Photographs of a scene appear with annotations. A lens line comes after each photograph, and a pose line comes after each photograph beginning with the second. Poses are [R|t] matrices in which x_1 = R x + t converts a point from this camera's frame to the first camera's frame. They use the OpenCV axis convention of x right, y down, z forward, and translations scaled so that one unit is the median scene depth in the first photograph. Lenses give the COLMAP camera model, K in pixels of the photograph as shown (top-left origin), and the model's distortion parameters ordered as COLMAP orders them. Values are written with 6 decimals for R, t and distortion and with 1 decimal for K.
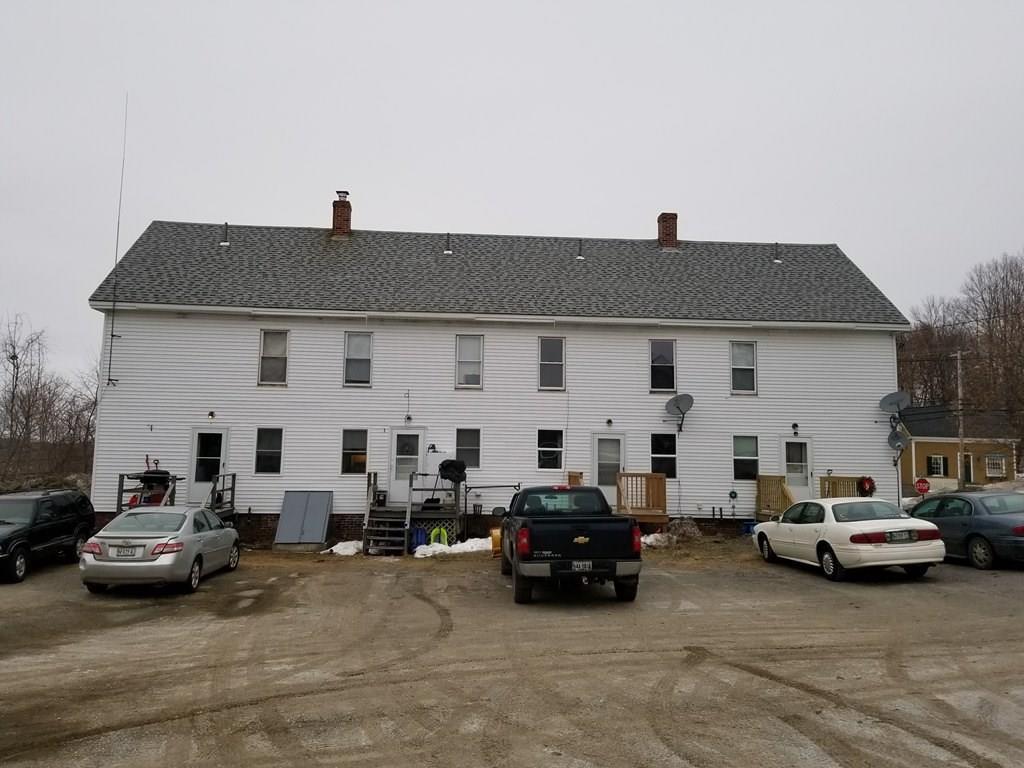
lens RADIAL K [[791.5, 0, 508.8], [0, 791.5, 380.6], [0, 0, 1]] dist [0.031152, -0.010227]
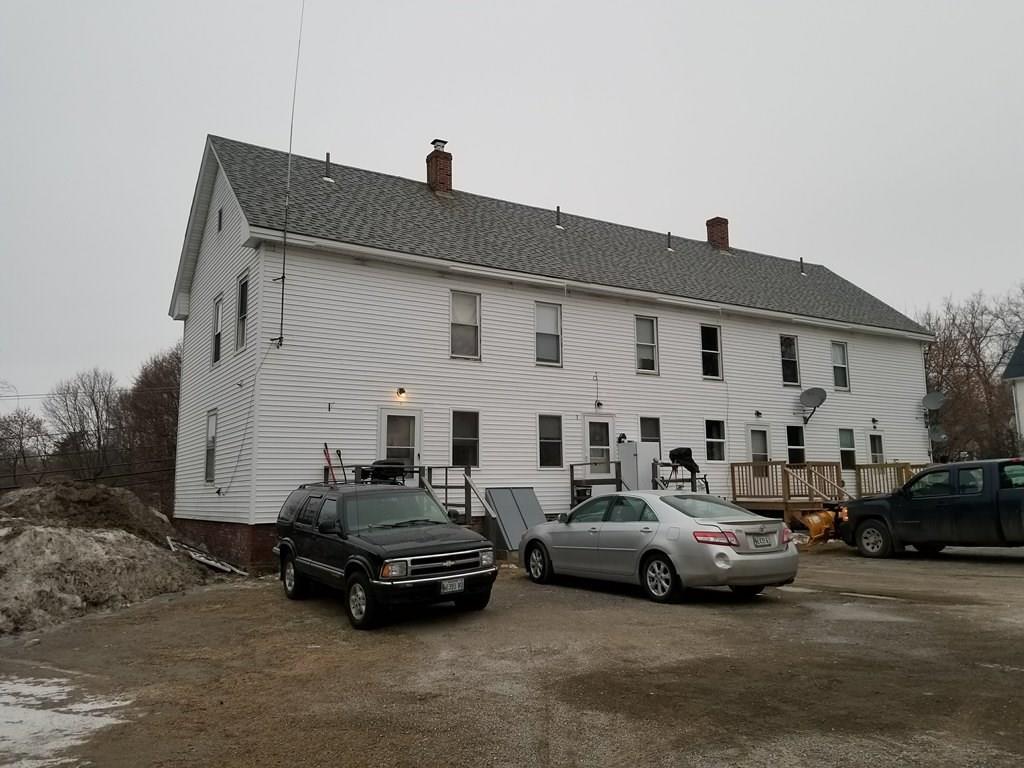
lens RADIAL K [[791.5, 0, 512.1], [0, 791.5, 384.7], [0, 0, 1]] dist [0.031152, -0.010227]
pose [[0.883164, 0.036638, 0.467631, -0.623571], [-0.024607, 0.999191, -0.031812, 0.055964], [-0.468418, 0.016588, 0.883351, 0.257245]]
